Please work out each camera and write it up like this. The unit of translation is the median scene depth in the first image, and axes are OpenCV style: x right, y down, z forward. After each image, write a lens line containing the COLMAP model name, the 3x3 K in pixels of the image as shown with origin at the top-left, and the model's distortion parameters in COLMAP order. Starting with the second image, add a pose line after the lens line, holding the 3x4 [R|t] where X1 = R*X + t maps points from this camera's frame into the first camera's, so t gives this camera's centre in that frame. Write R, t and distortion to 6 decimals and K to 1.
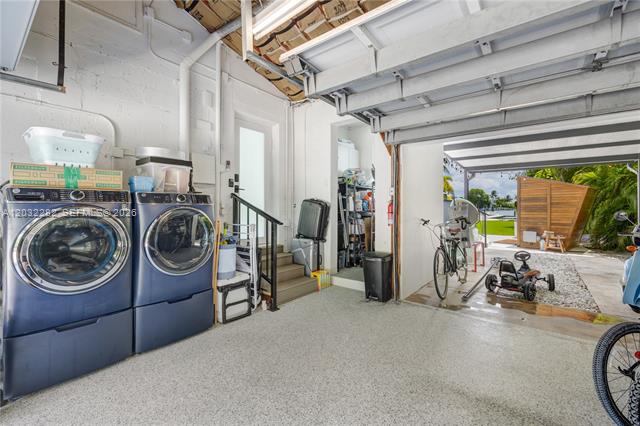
lens RADIAL K [[277.0, 0, 321.8], [0, 277.0, 201.0], [0, 0, 1]] dist [0.000630, 0.000396]
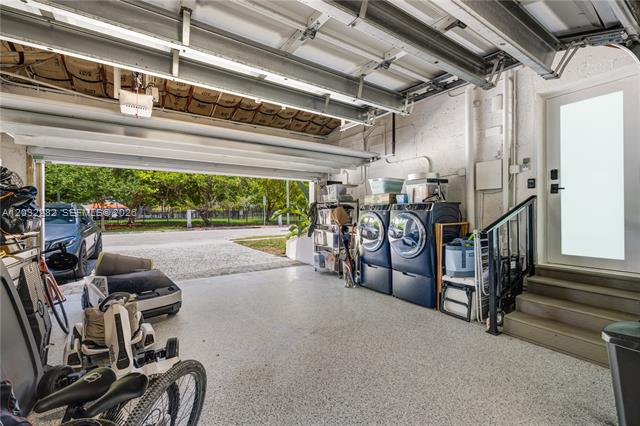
lens RADIAL K [[277.0, 0, 320.0], [0, 277.0, 212.8], [0, 0, 1]] dist [0.000630, 0.000396]
pose [[-0.311484, 0.008671, -0.950212, 0.869337], [0.033176, 0.999448, -0.001755, 0.005007], [0.949672, -0.032071, -0.311600, 0.830341]]
